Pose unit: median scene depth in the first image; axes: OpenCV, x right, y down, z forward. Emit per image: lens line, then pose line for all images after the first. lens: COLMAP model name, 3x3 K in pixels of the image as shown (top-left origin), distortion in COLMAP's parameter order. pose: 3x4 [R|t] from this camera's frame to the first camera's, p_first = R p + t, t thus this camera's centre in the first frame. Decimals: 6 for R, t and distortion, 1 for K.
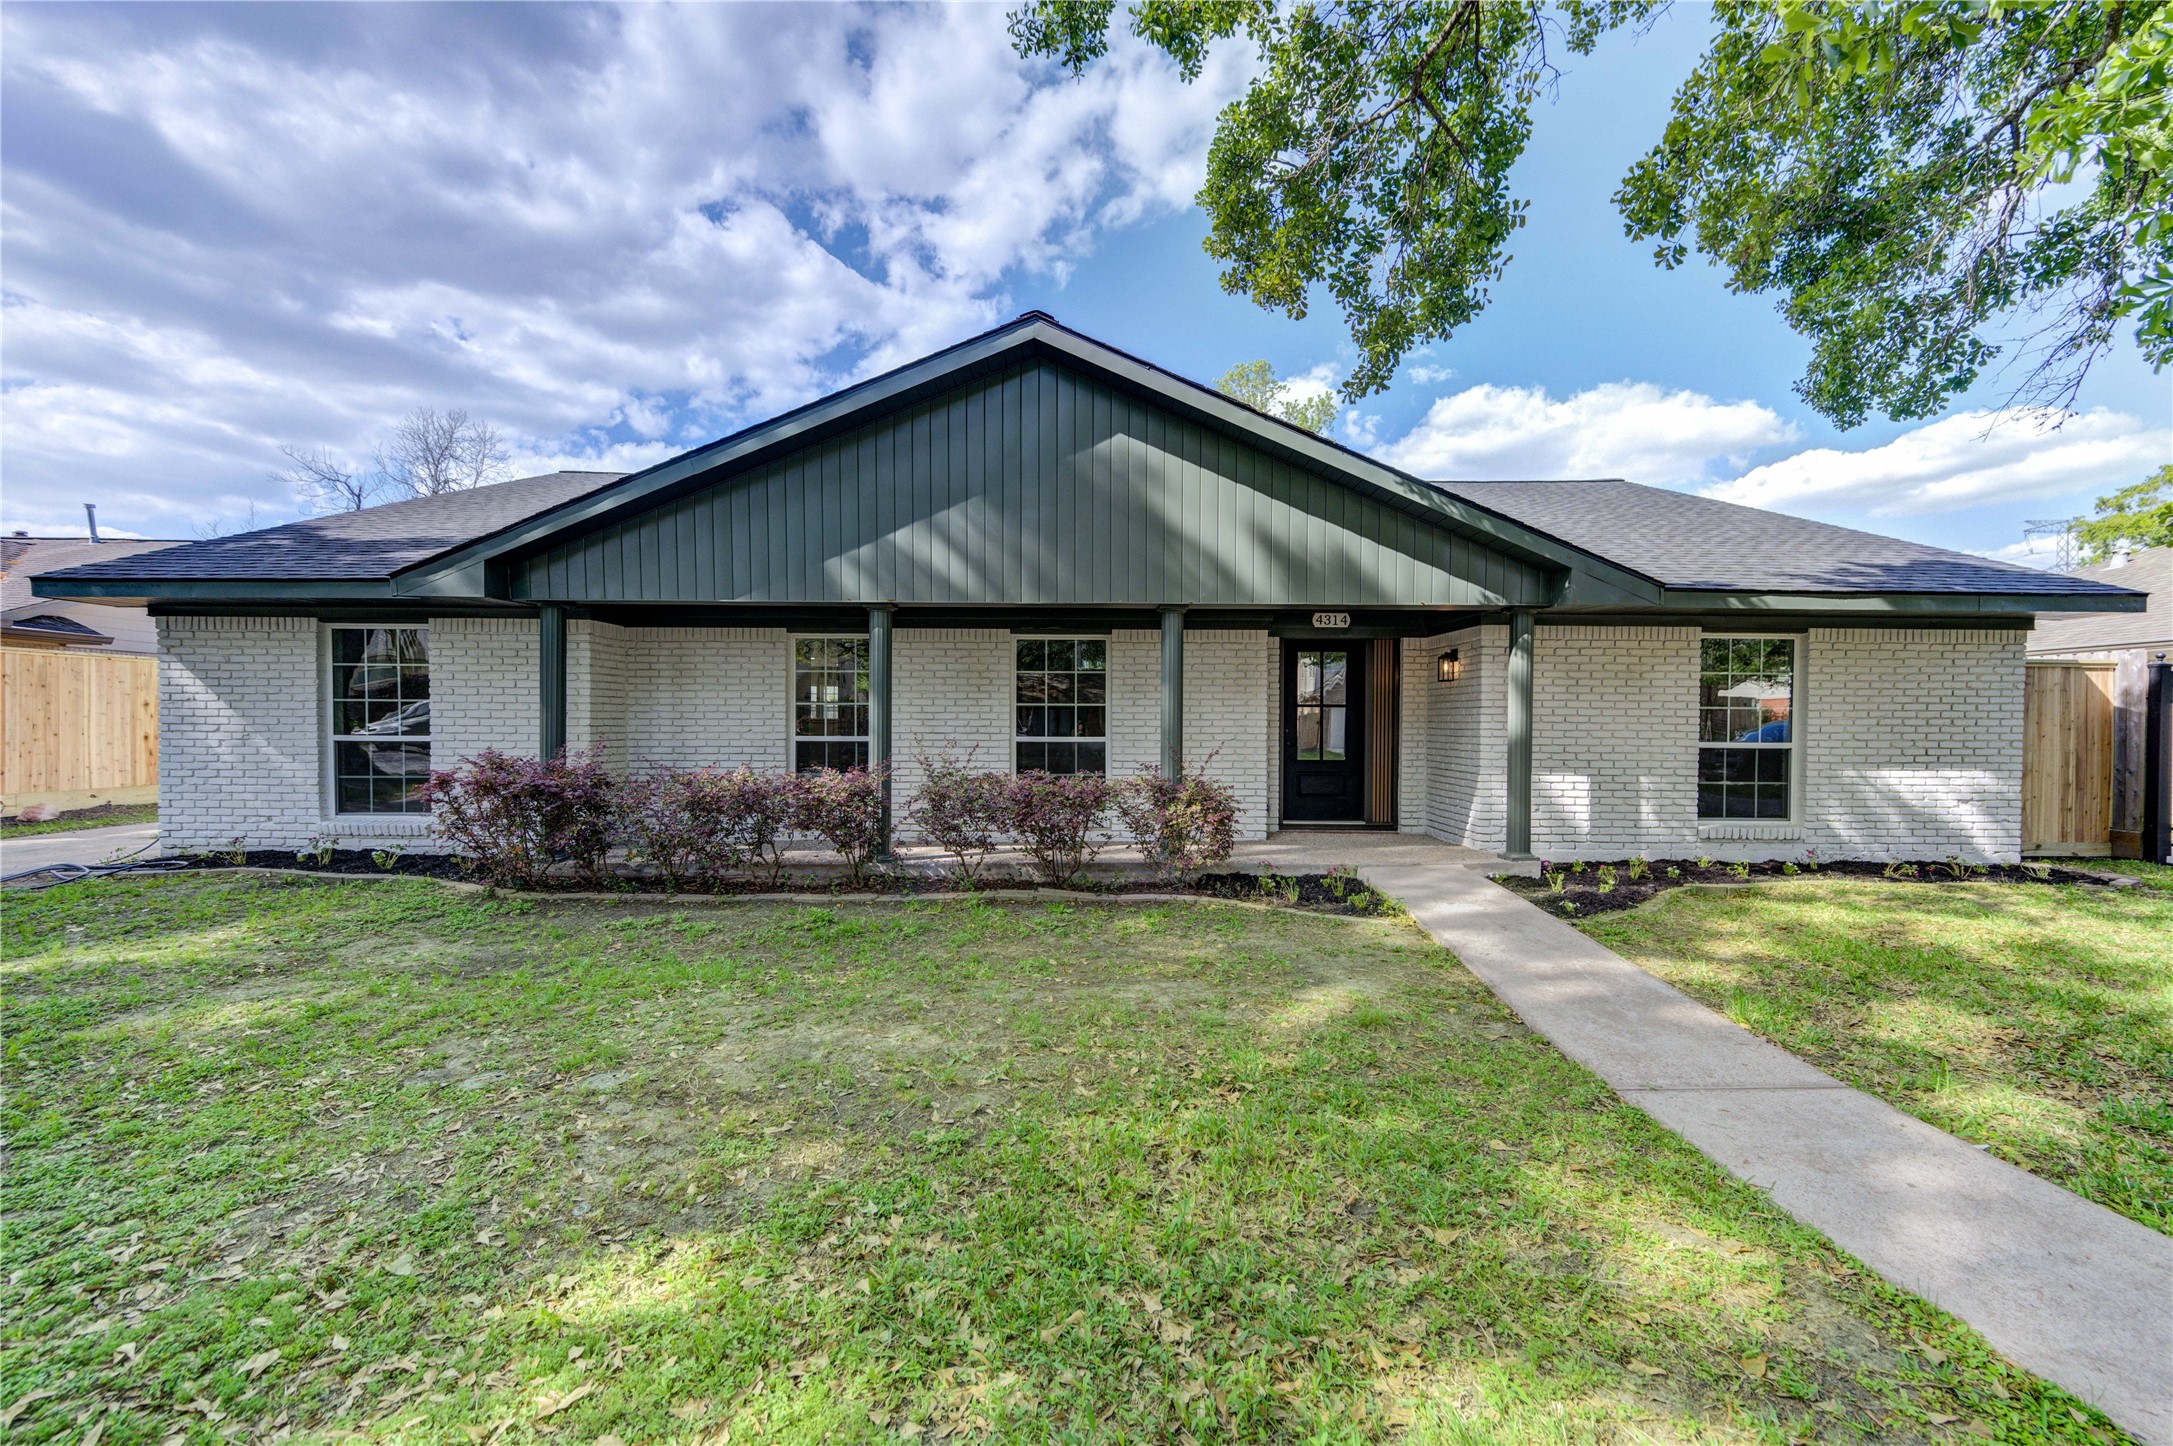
lens RADIAL K [[860.2, 0, 1090.5], [0, 860.2, 719.5], [0, 0, 1]] dist [-0.002412, -0.000396]
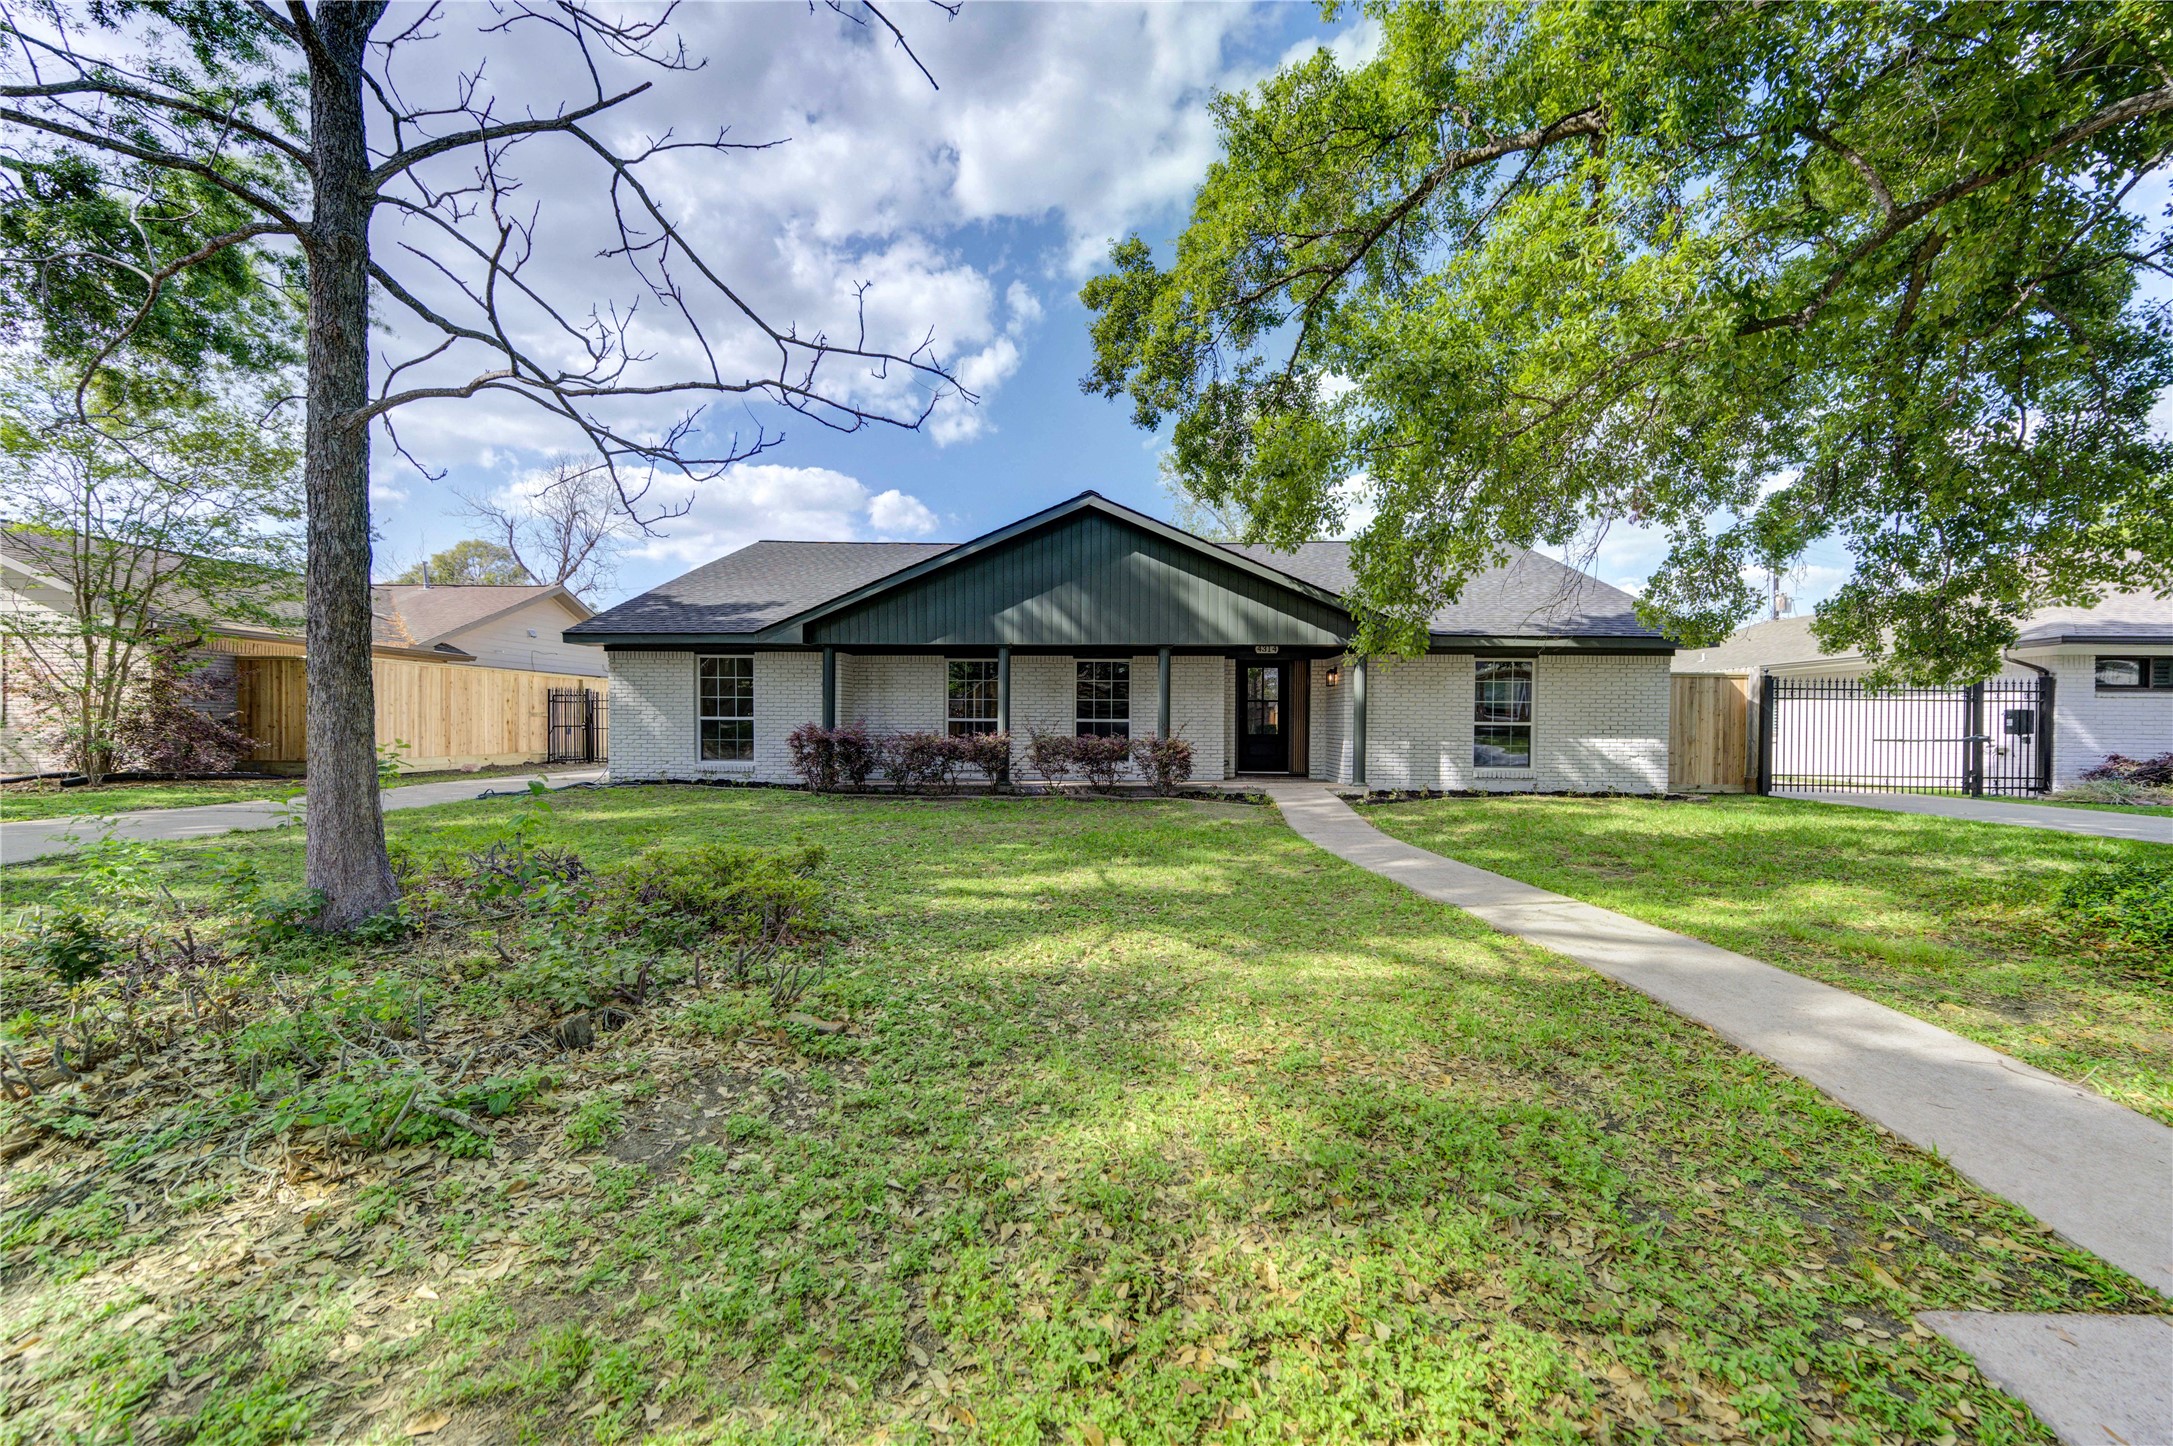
lens RADIAL K [[860.2, 0, 1090.5], [0, 860.2, 719.5], [0, 0, 1]] dist [-0.002412, -0.000396]
pose [[0.998554, 0.001746, -0.053725, 0.035593], [-0.001830, 0.999997, -0.001512, 0.027151], [0.053723, 0.001608, 0.998555, -0.789838]]
